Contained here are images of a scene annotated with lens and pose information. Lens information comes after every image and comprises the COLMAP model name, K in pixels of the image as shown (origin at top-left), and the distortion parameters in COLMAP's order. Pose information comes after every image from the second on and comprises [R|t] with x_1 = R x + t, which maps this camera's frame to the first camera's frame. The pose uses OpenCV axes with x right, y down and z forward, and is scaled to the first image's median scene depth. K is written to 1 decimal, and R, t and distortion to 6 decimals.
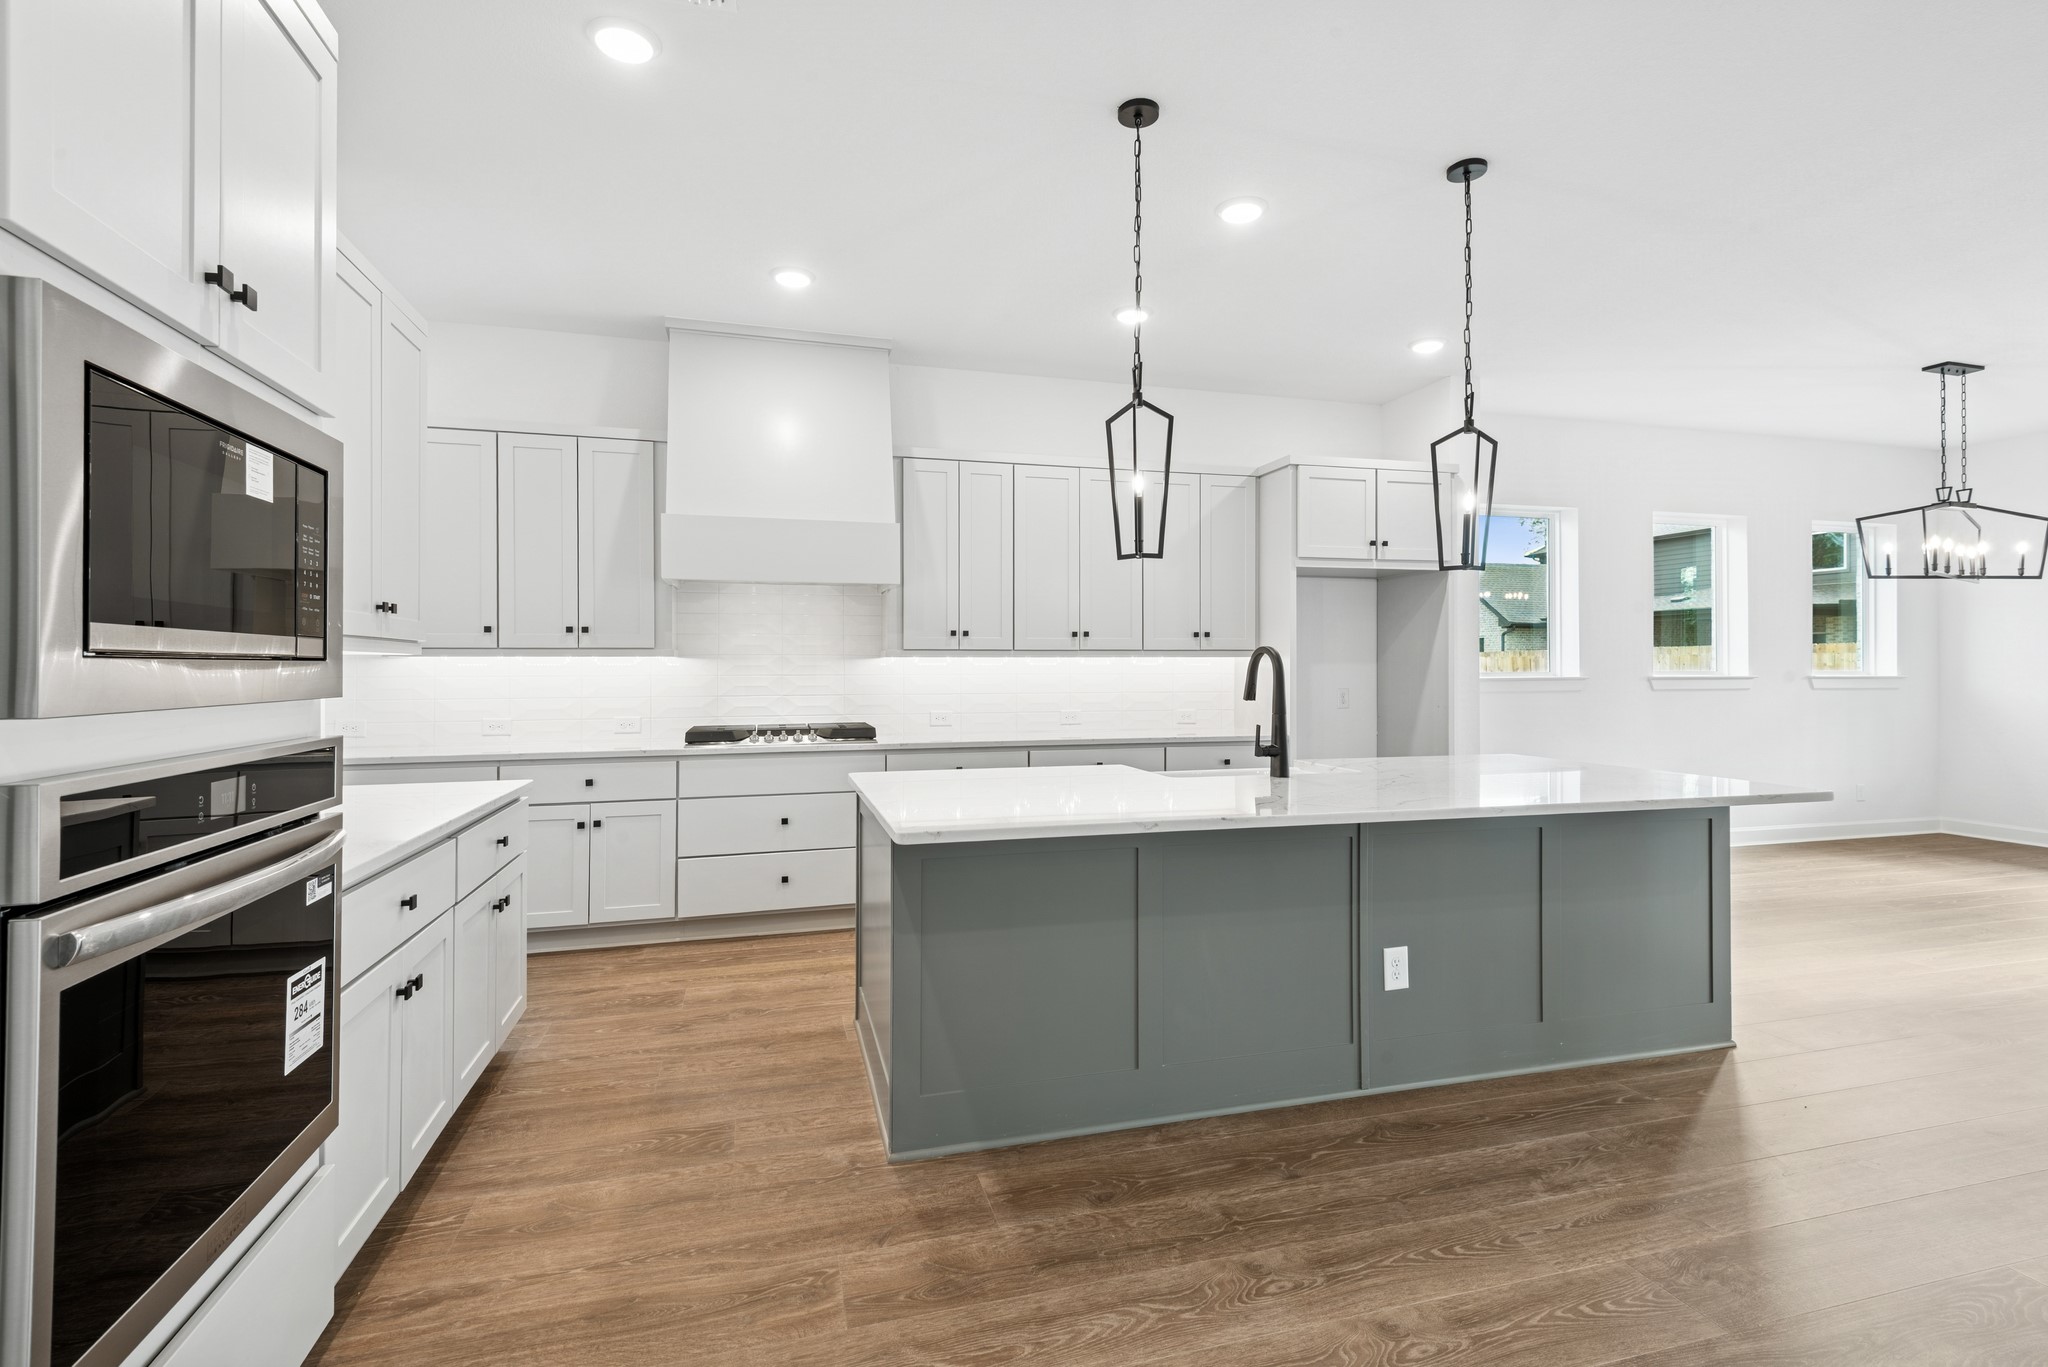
lens RADIAL K [[928.0, 0, 1079.4], [0, 928.0, 655.3], [0, 0, 1]] dist [0.020515, -0.010599]
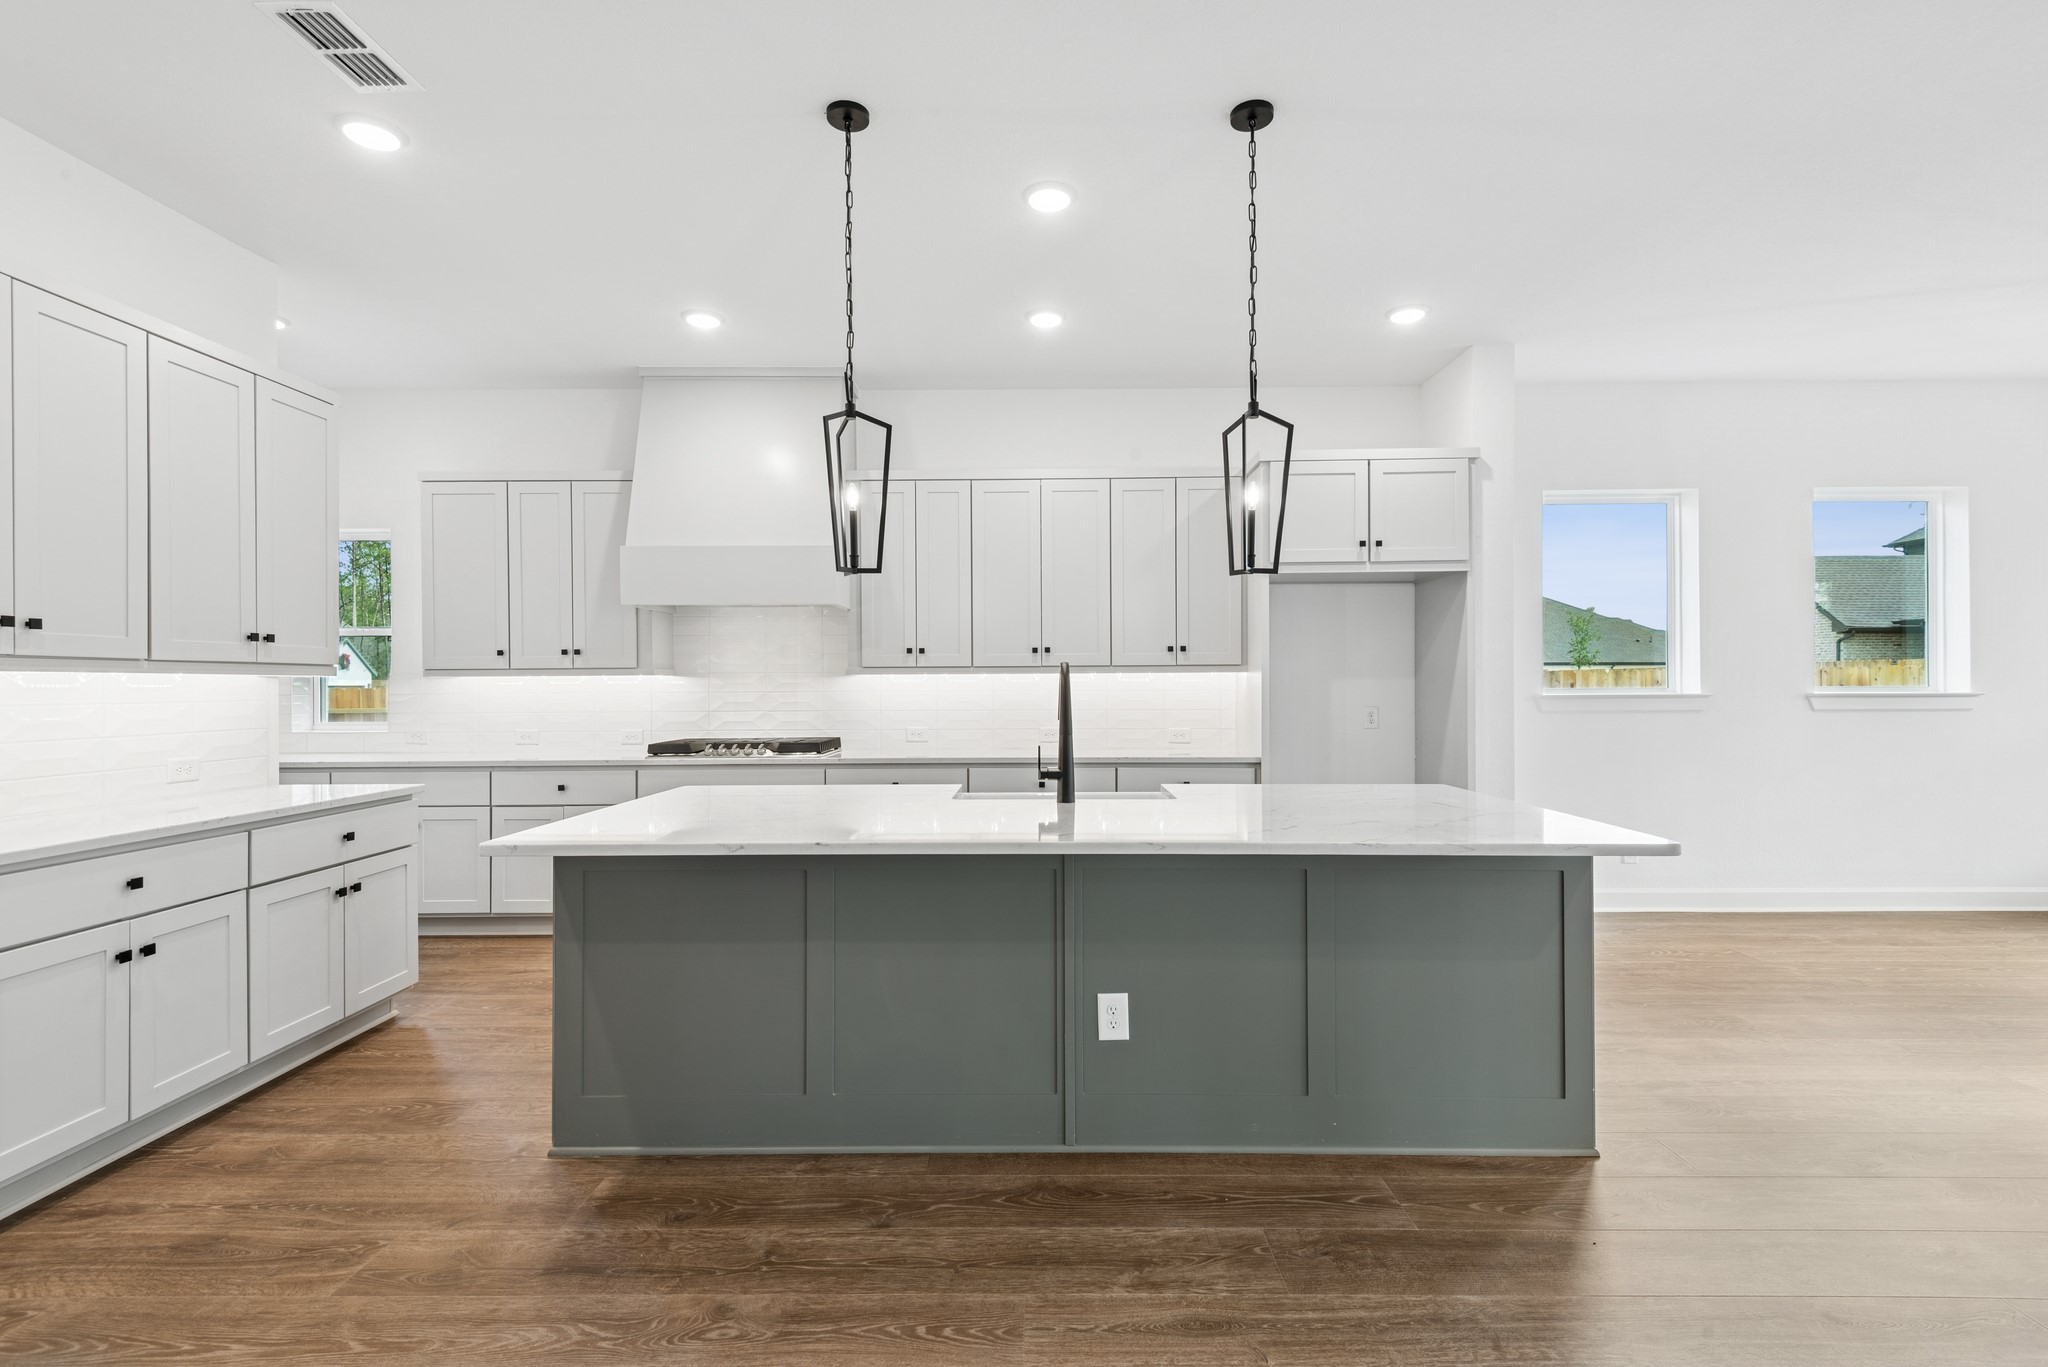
lens RADIAL K [[928.0, 0, 1012.3], [0, 928.0, 675.9], [0, 0, 1]] dist [0.020515, -0.010599]
pose [[0.961695, -0.004946, -0.274078, 0.446248], [0.006380, 0.999970, 0.004340, -0.000176], [0.274048, -0.005922, 0.961698, 0.095700]]
